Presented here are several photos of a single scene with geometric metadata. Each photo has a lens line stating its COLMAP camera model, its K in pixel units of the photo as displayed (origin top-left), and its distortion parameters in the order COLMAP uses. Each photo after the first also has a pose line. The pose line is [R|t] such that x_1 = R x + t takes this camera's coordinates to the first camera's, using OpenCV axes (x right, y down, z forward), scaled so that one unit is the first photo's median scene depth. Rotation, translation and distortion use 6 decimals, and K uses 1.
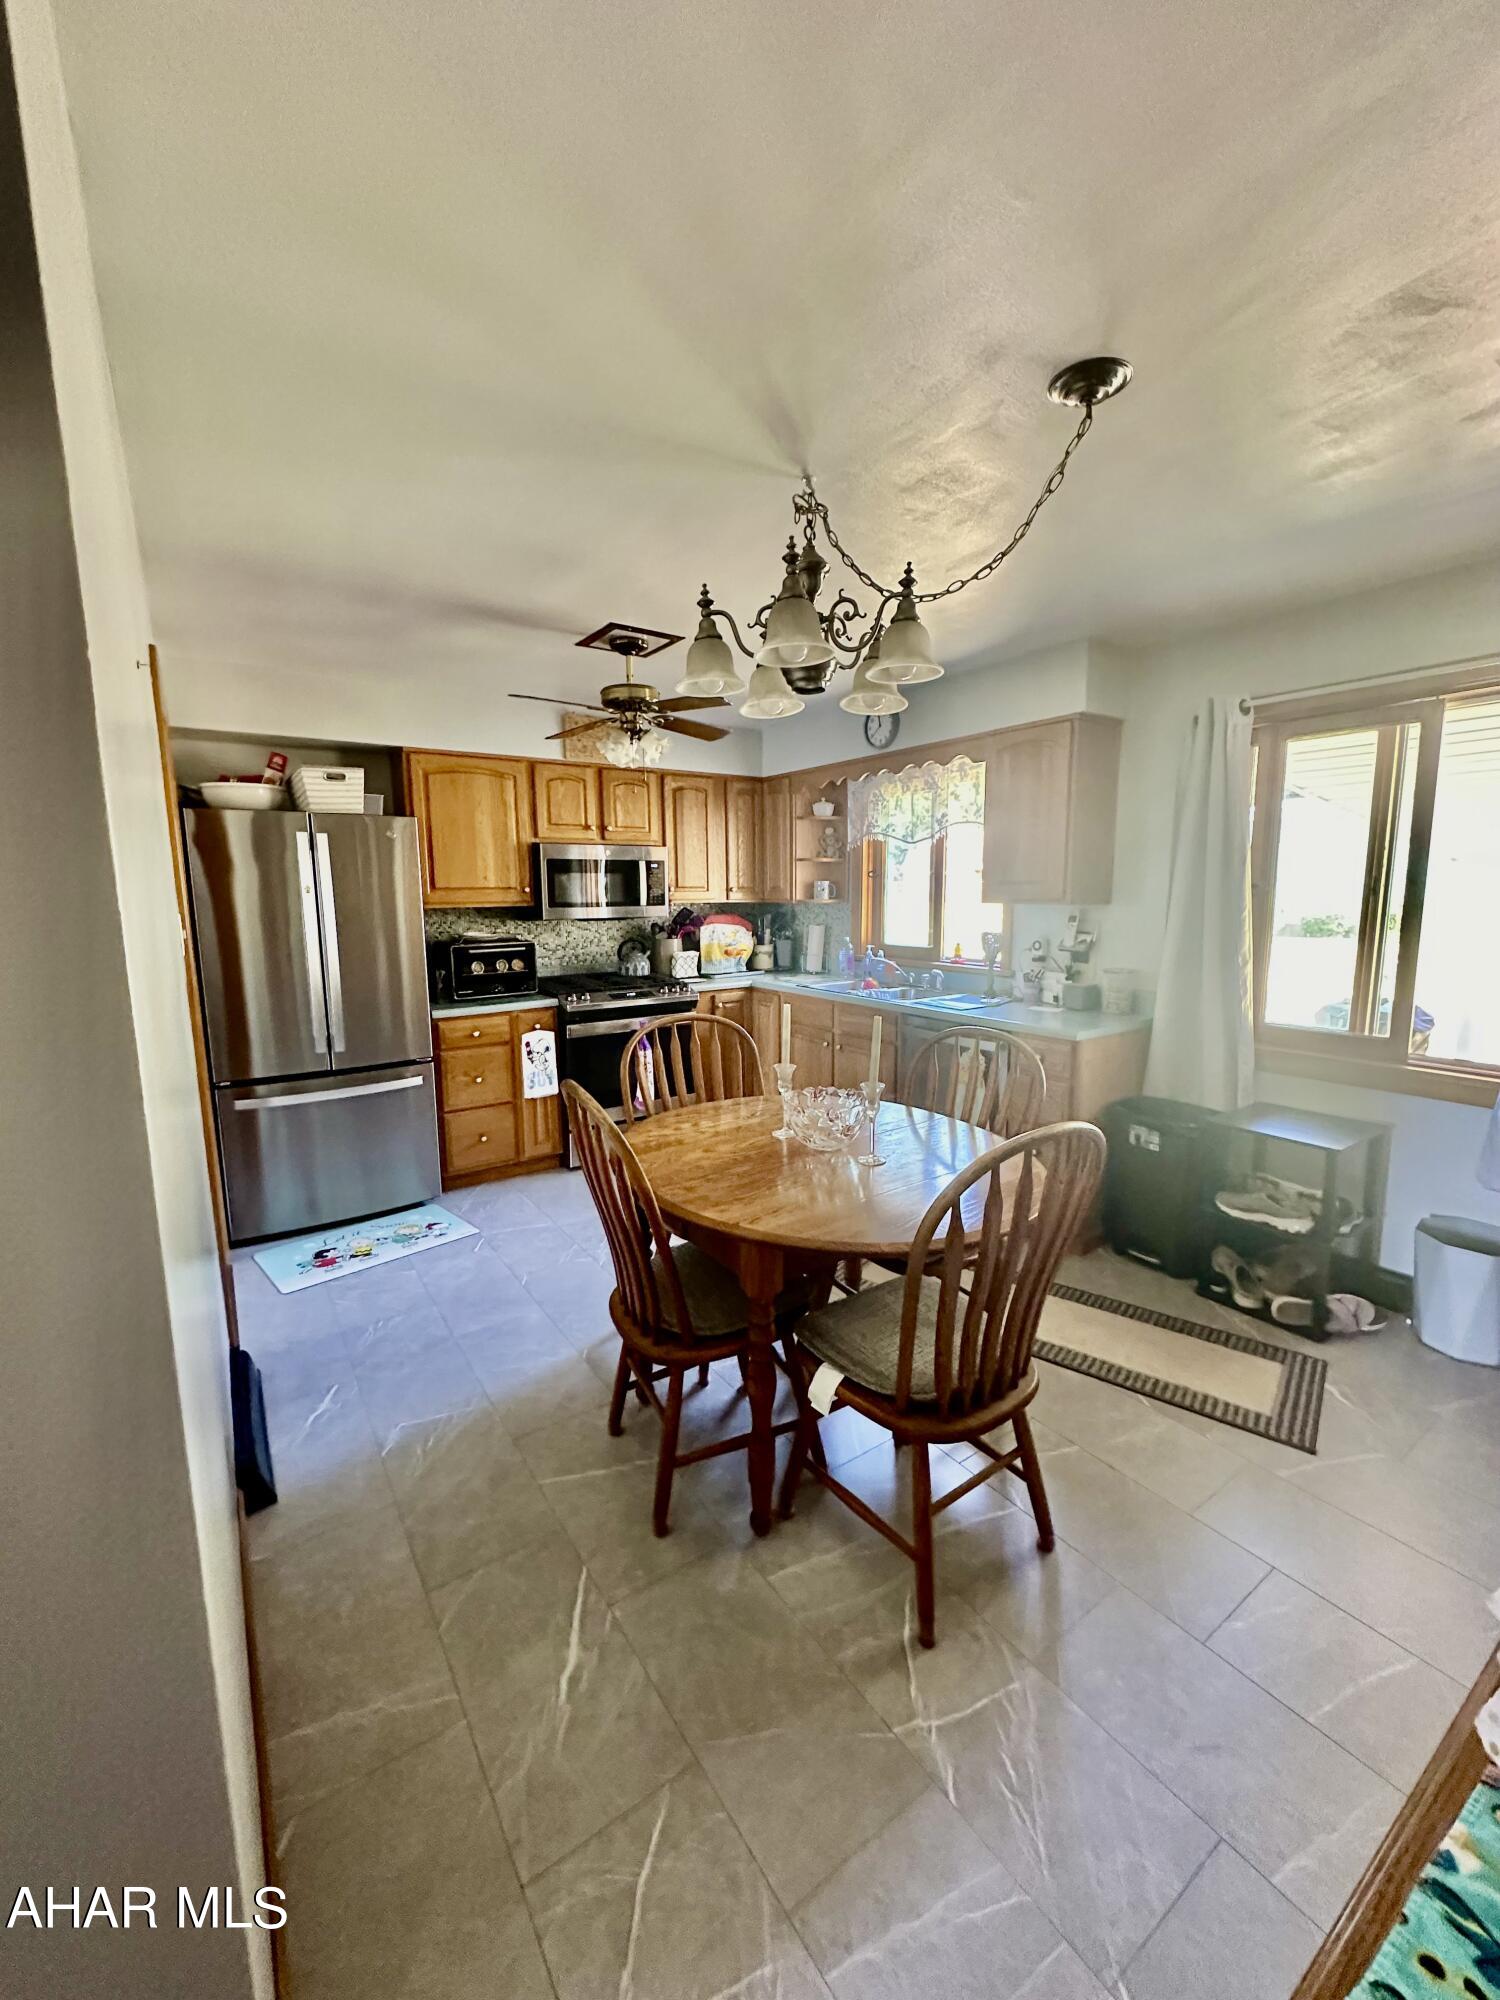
lens RADIAL K [[799.9, 0, 747.7], [0, 799.9, 1000.8], [0, 0, 1]] dist [0.000118, -0.000118]
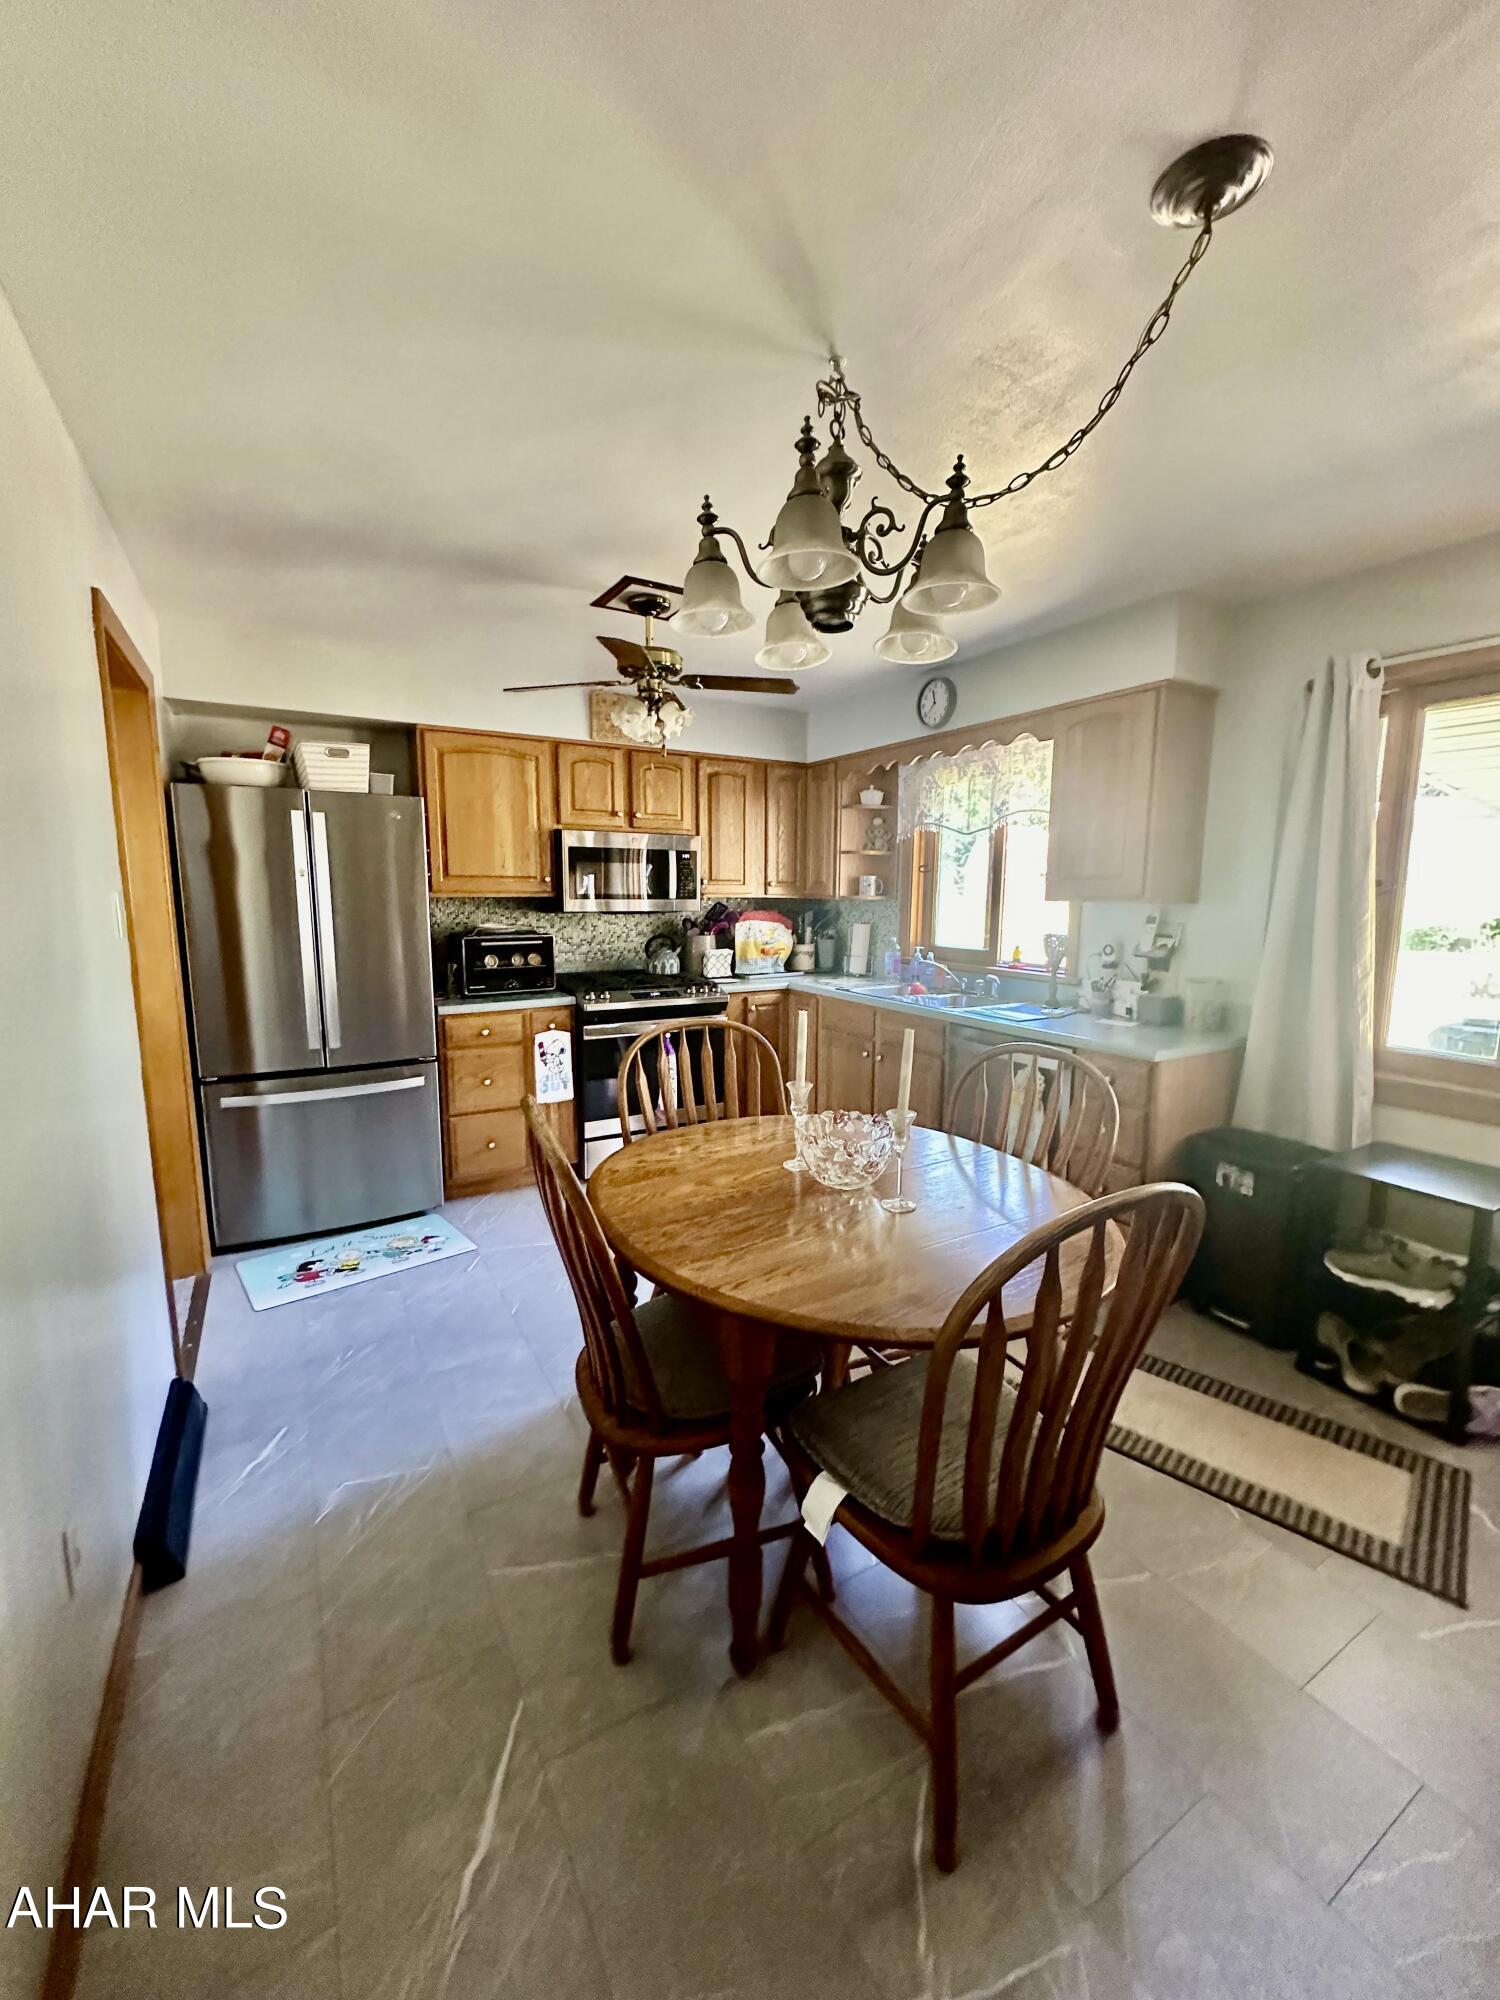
lens RADIAL K [[799.9, 0, 747.9], [0, 799.9, 1000.9], [0, 0, 1]] dist [0.000118, -0.000118]
pose [[0.997244, 0.025293, -0.069740, 0.046555], [-0.025385, 0.999678, -0.000429, -0.004326], [0.069707, 0.002198, 0.997565, 0.151157]]
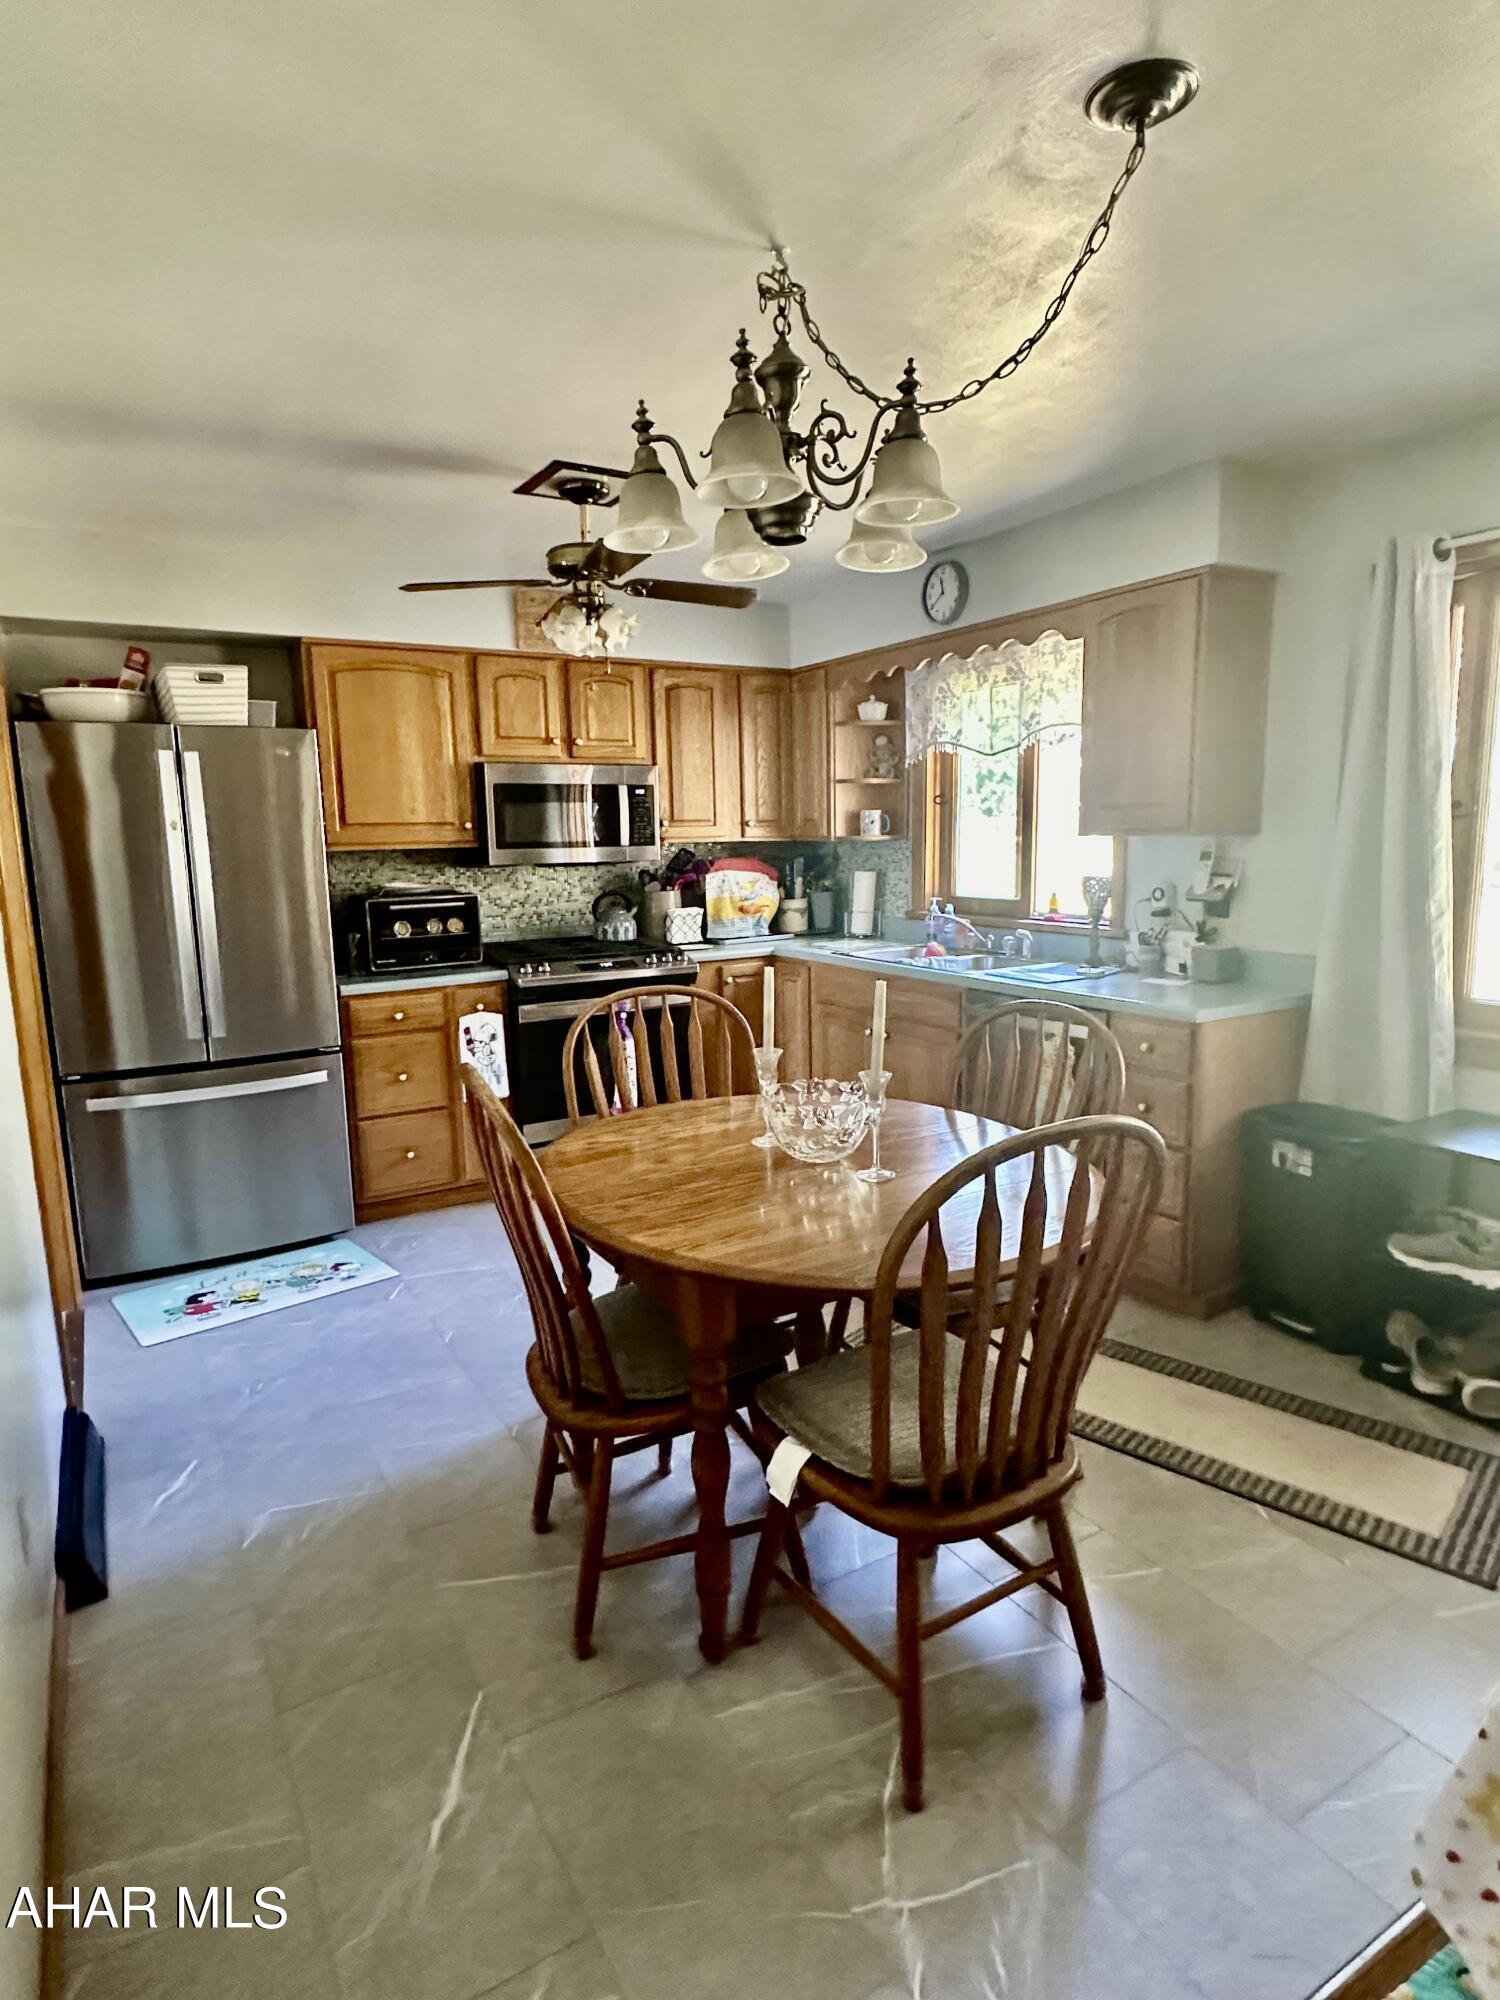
lens RADIAL K [[1096.9, 0, 737.1], [0, 1096.9, 1003.8], [0, 0, 1]] dist [0.000167, -0.000024]
pose [[0.997477, 0.000377, -0.070987, 0.086352], [0.000854, 0.999850, 0.017319, 0.019493], [0.070983, -0.017336, 0.997327, -0.018971]]
